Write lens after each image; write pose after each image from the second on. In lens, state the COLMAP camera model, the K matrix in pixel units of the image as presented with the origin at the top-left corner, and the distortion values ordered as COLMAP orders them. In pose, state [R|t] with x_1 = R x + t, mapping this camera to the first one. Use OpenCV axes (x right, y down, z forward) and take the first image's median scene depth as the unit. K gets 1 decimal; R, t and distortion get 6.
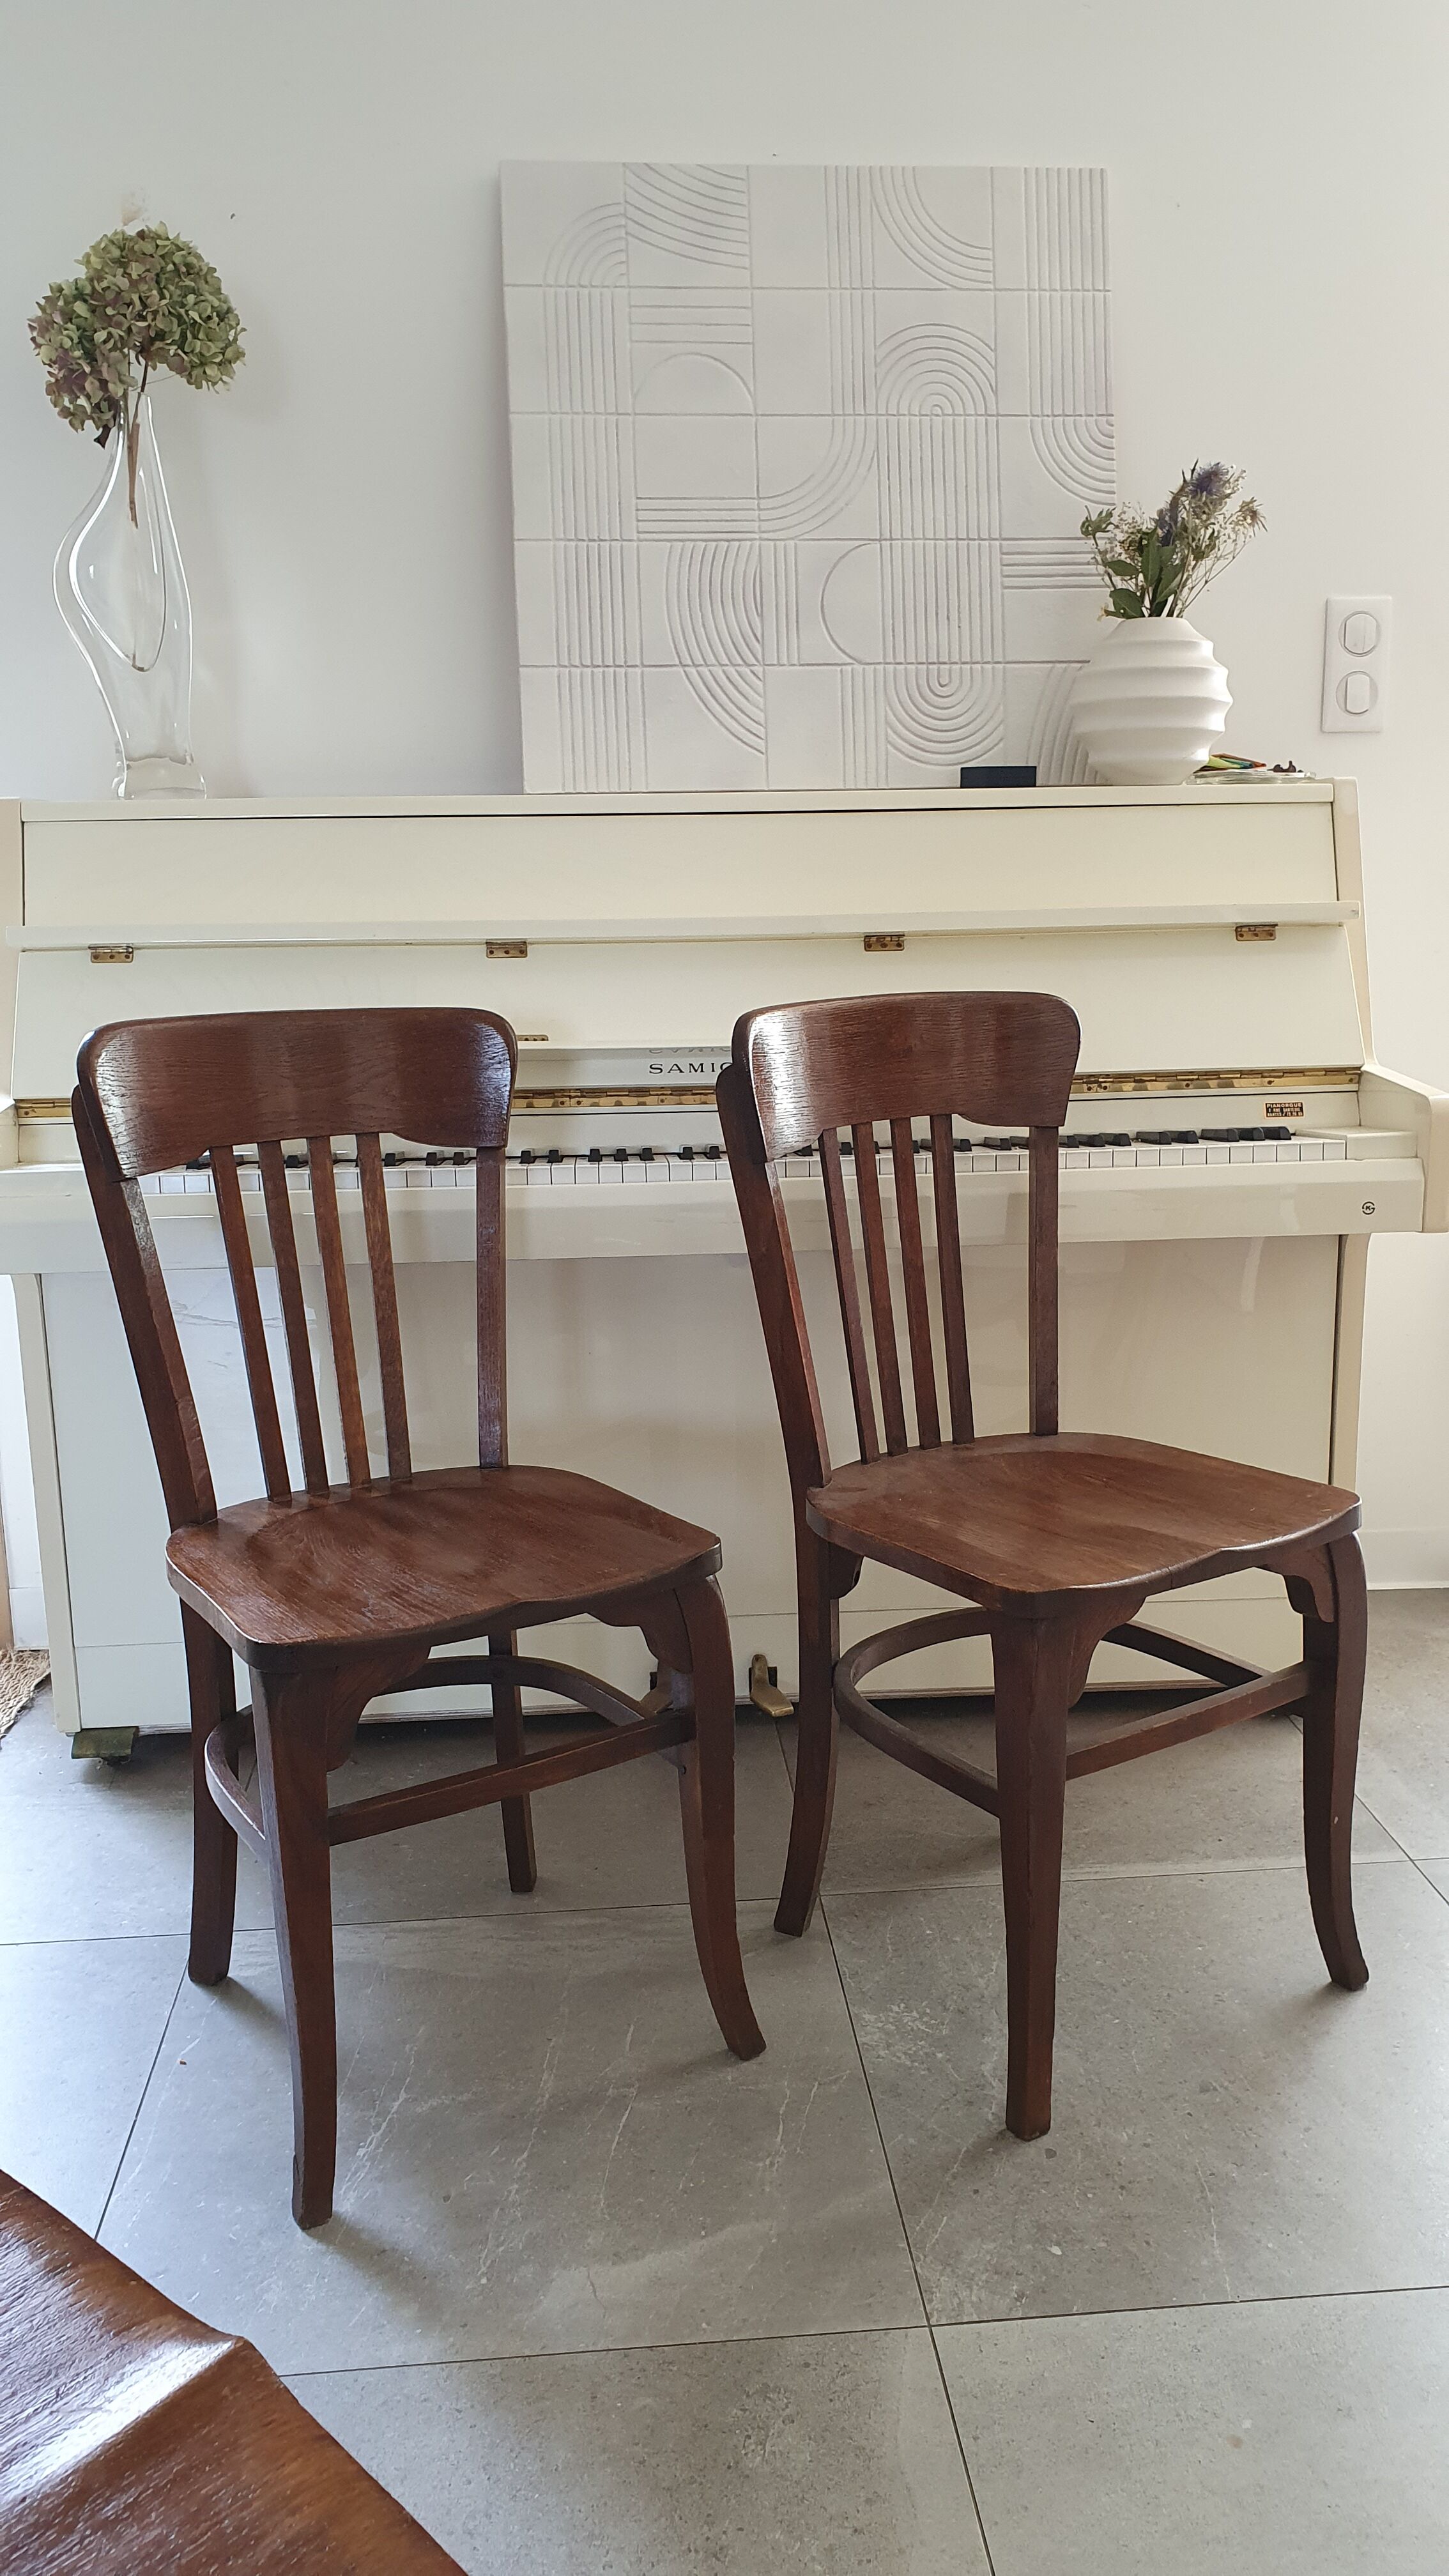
lens RADIAL K [[1941.8, 0, 724.5], [0, 1941.8, 1288.0], [0, 0, 1]] dist [-0.048749, 0.091617]
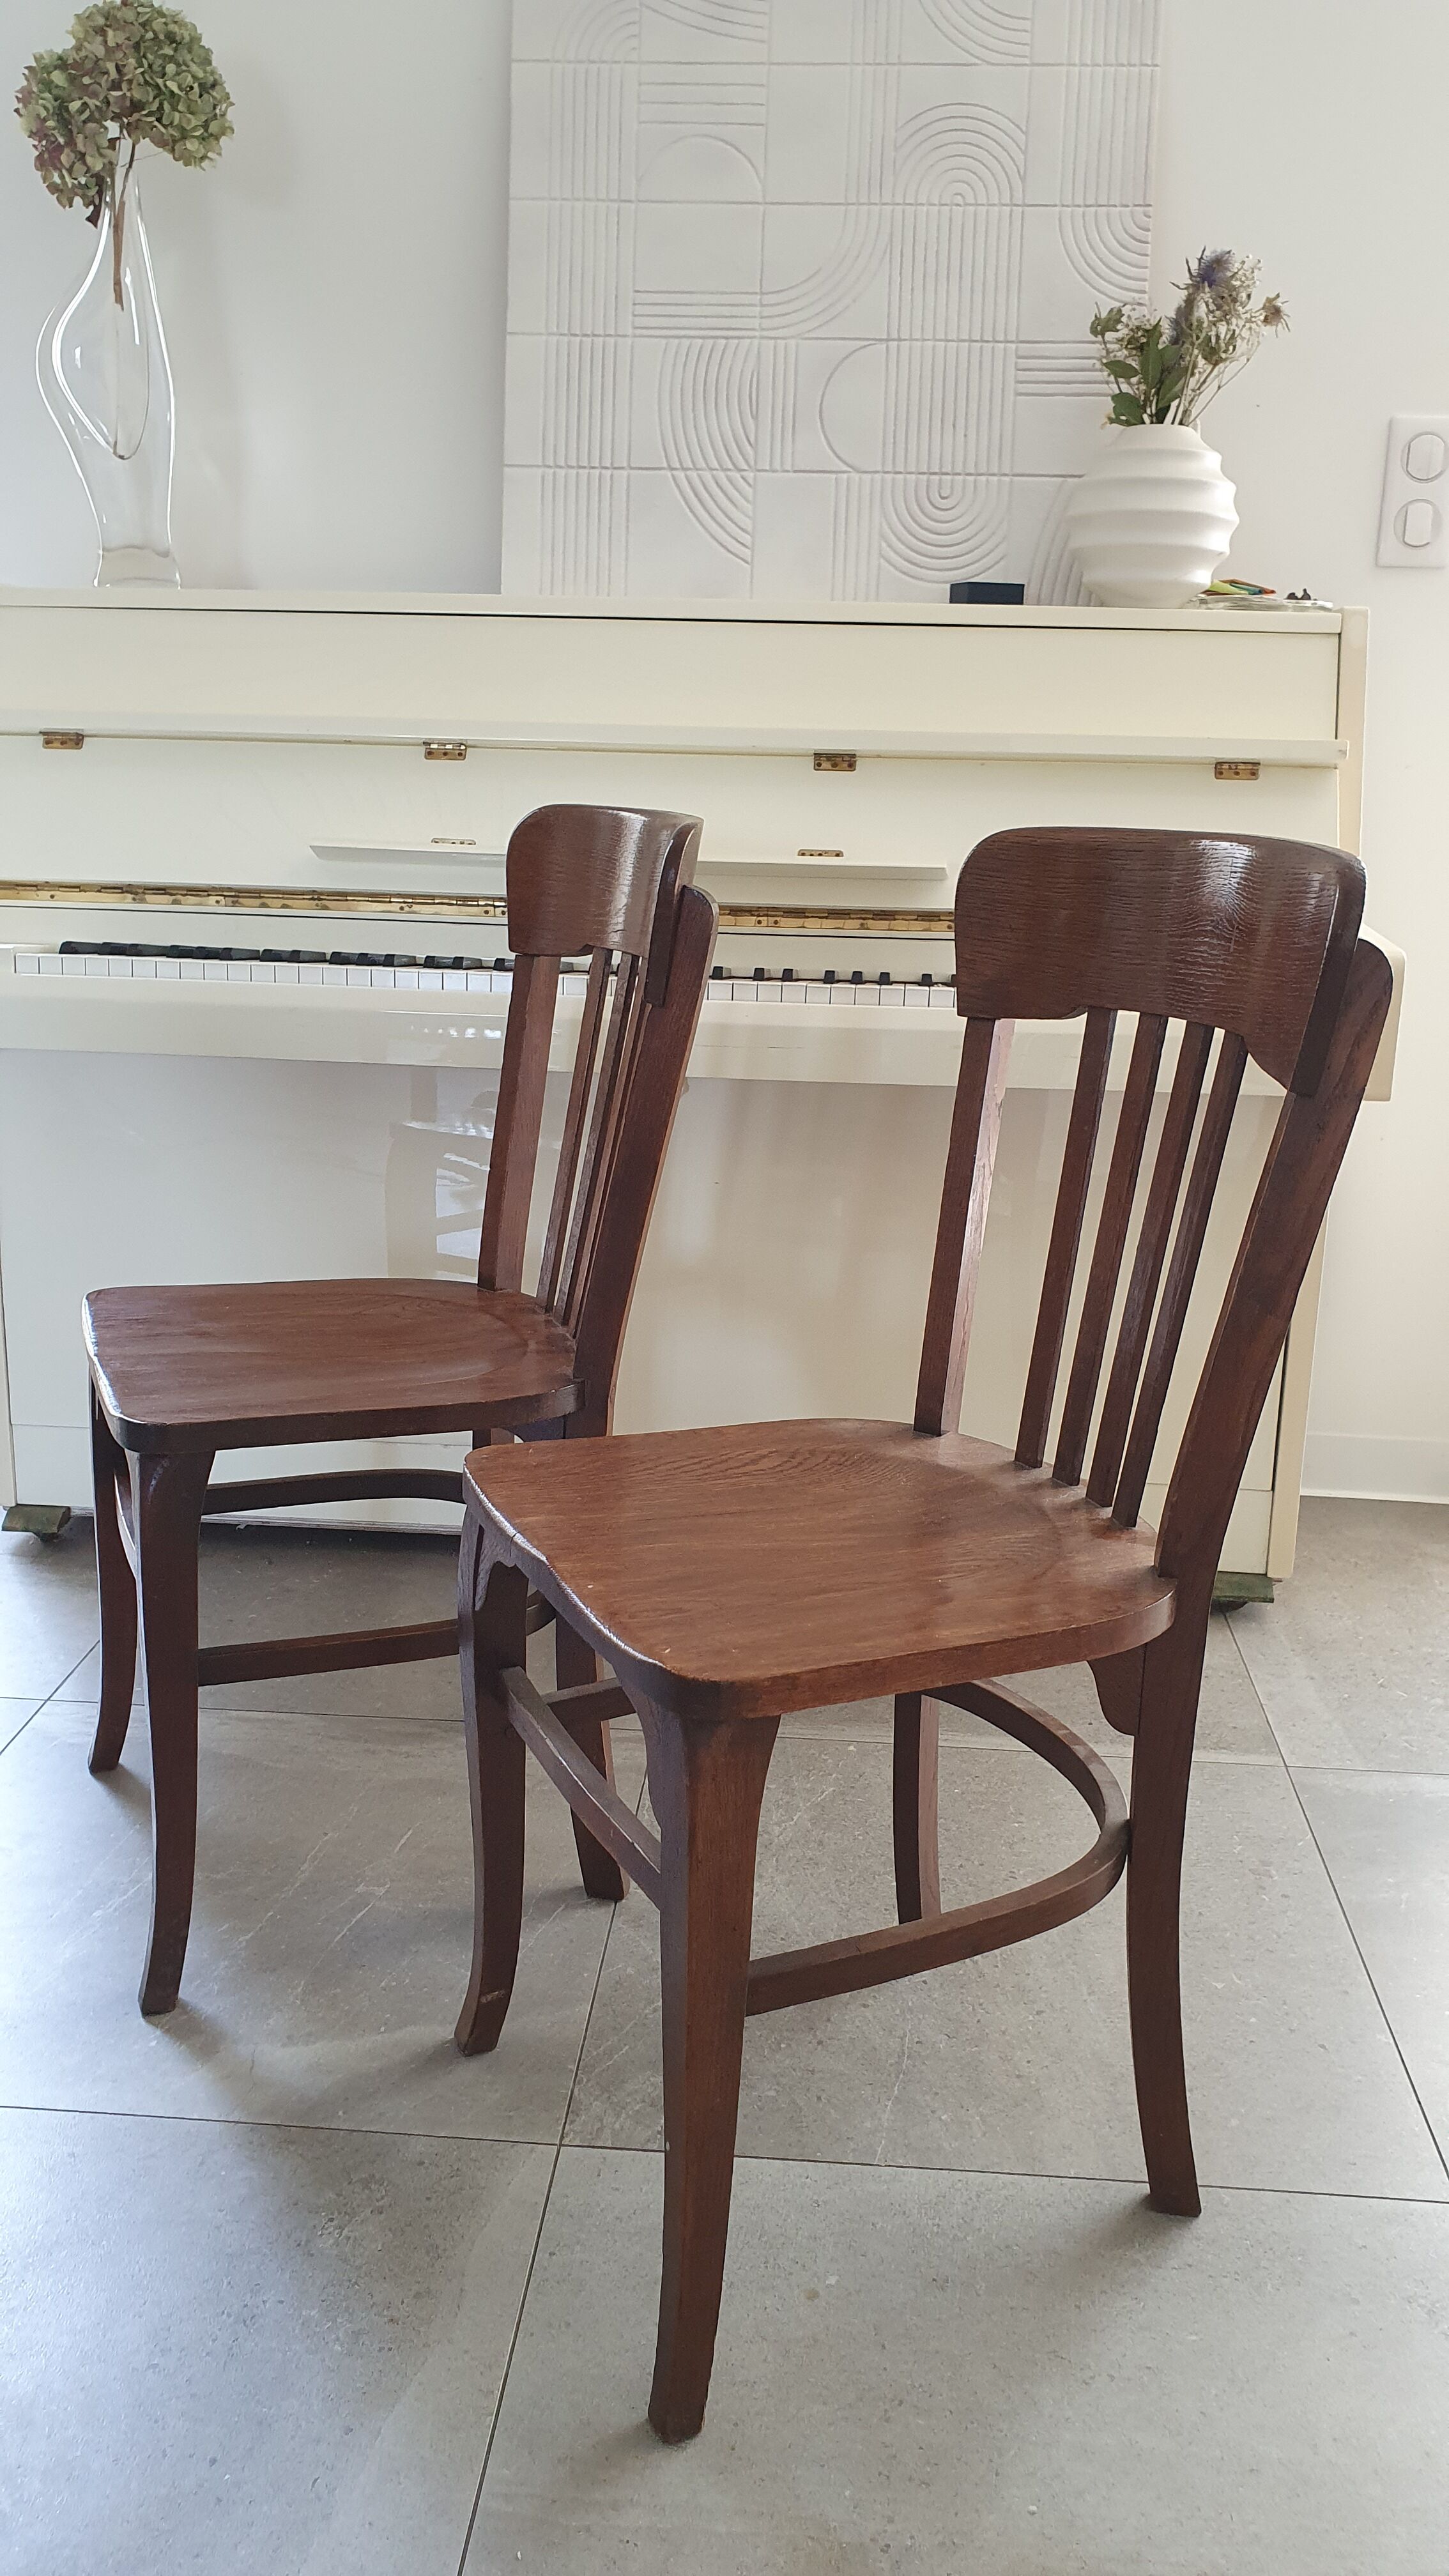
lens RADIAL K [[1957.6, 0, 726.6], [0, 1957.6, 1257.0], [0, 0, 1]] dist [-0.045850, 0.082810]
pose [[0.988073, 0.078060, -0.132735, 0.175142], [-0.072319, 0.996248, 0.047540, 0.022069], [0.135948, -0.037374, 0.990011, 0.031095]]
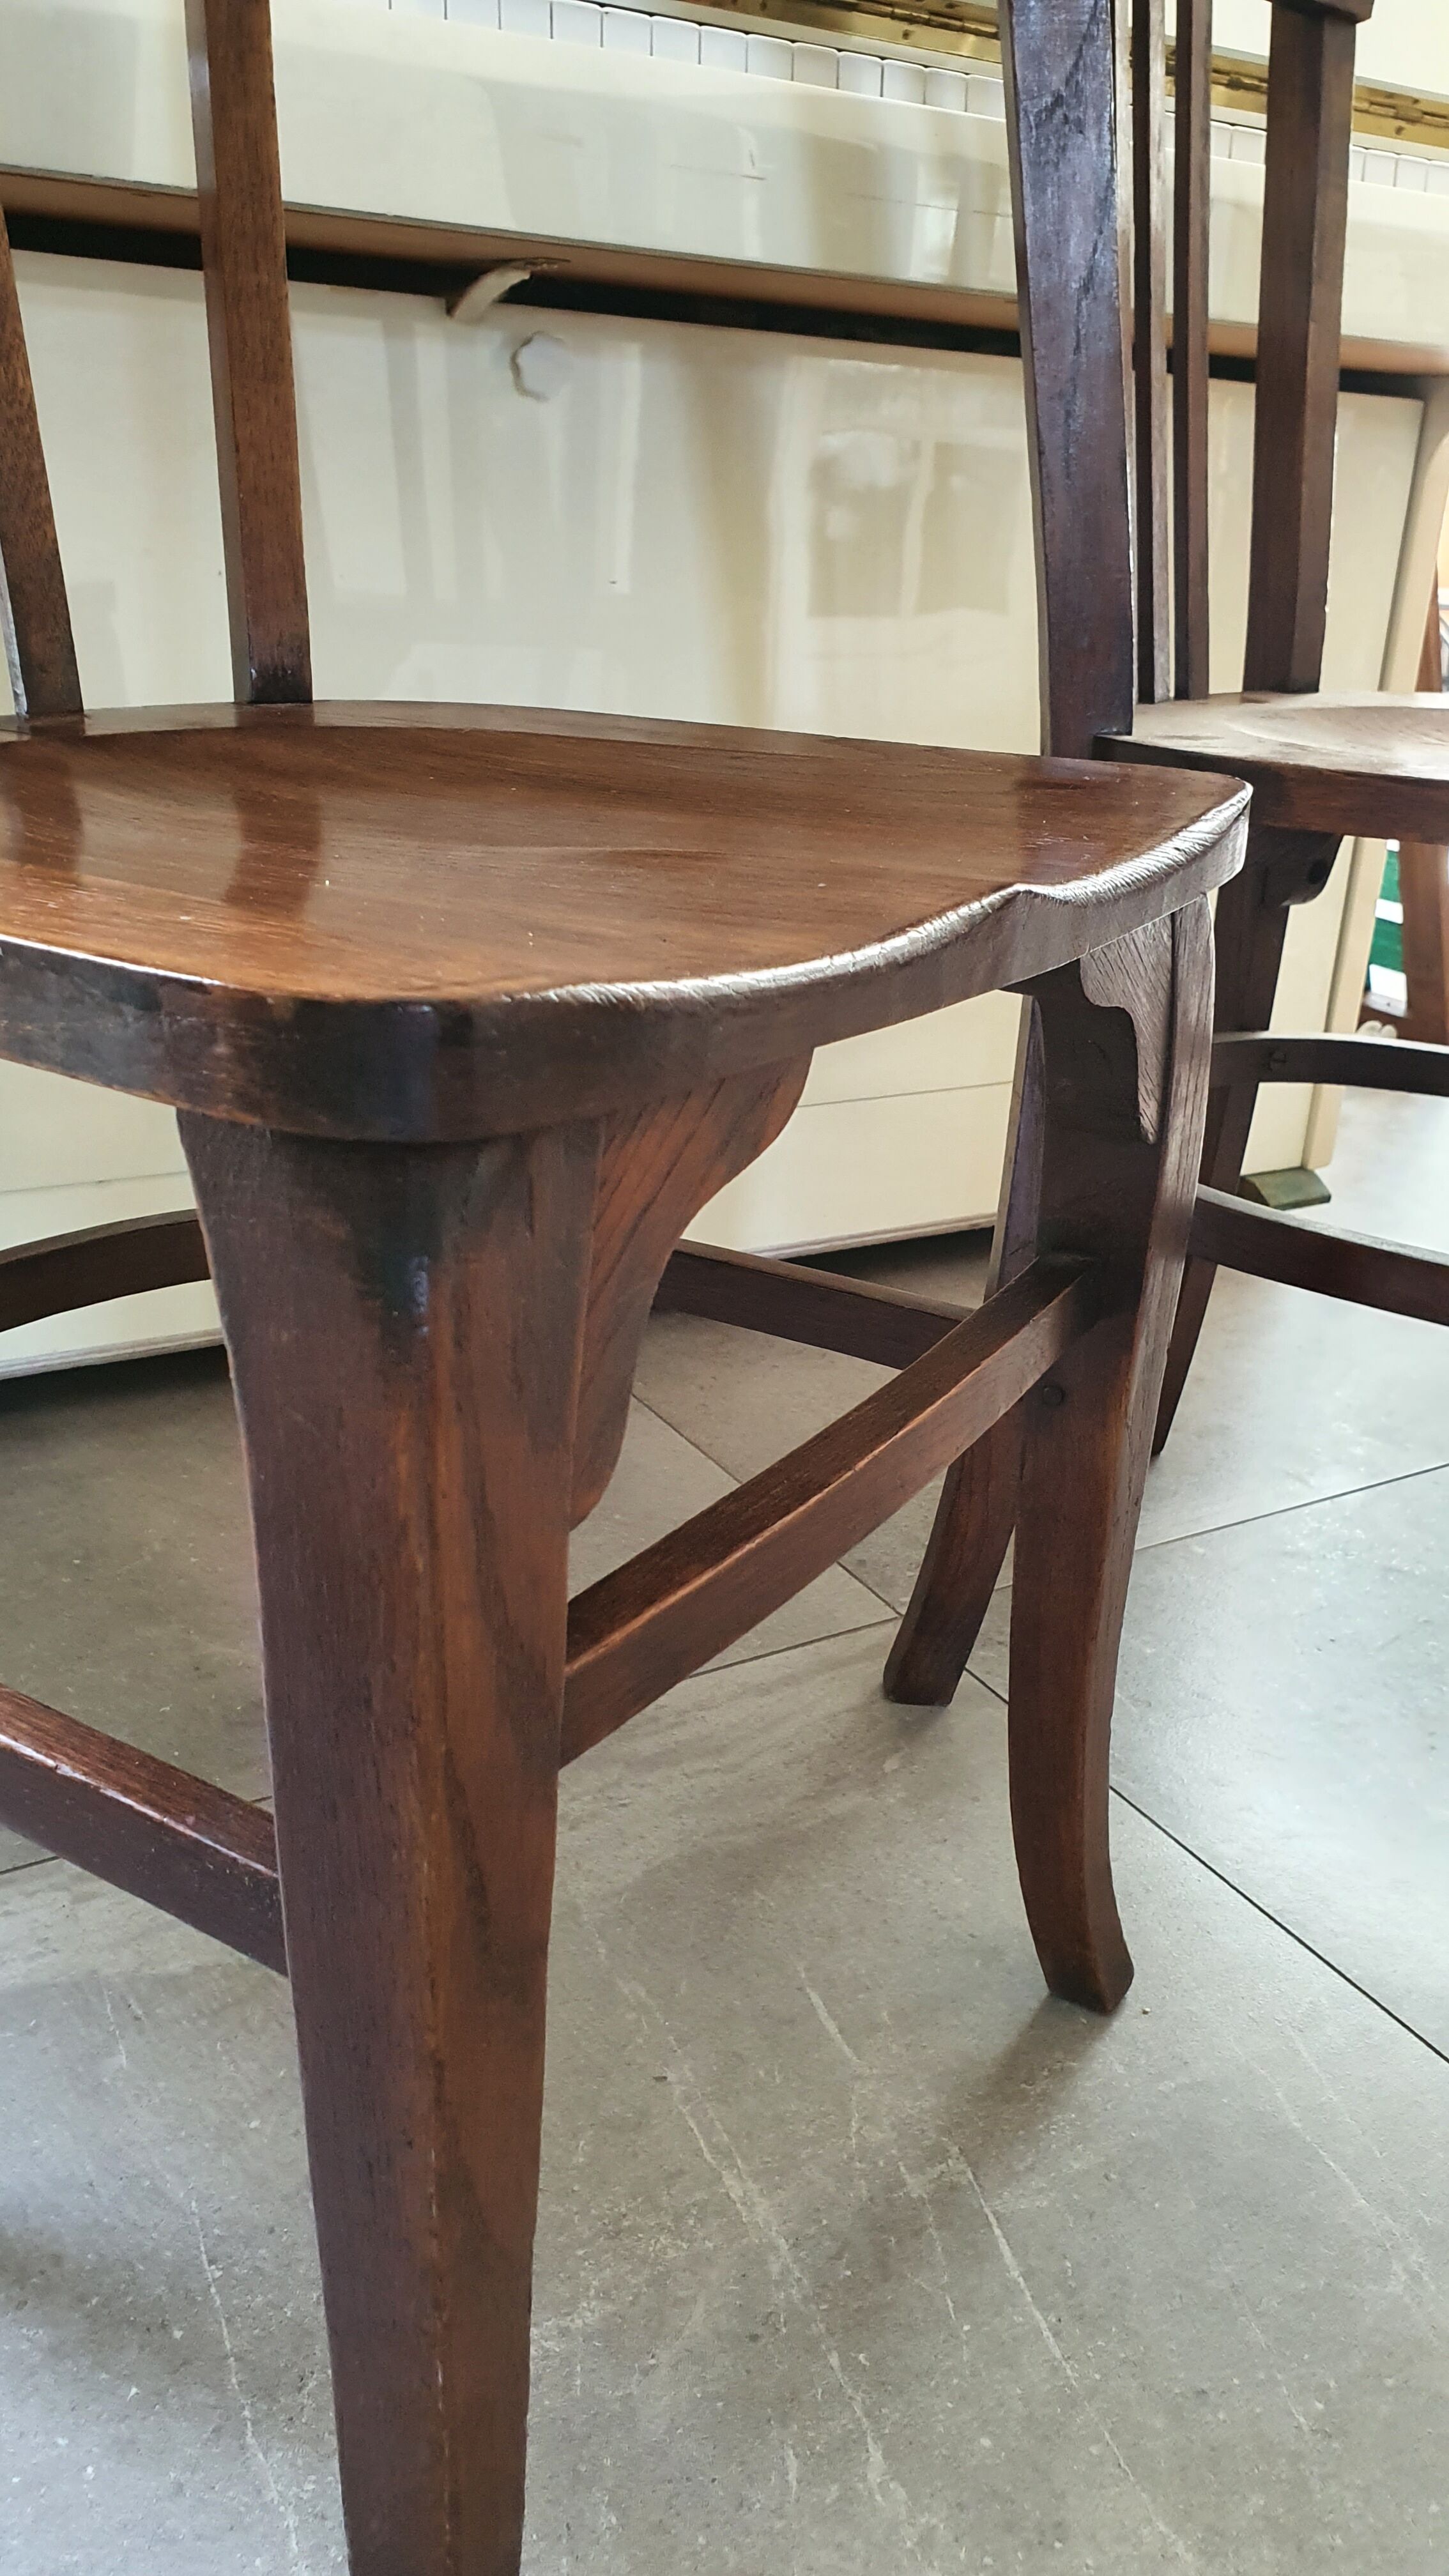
lens RADIAL K [[2046.4, 0, 753.7], [0, 2046.4, 1286.4], [0, 0, 1]] dist [-0.101584, 0.119882]
pose [[0.889610, -0.096281, 0.446458, -0.190321], [0.006037, 0.979921, 0.199297, 0.109031], [-0.456682, -0.174601, 0.872328, 0.501349]]
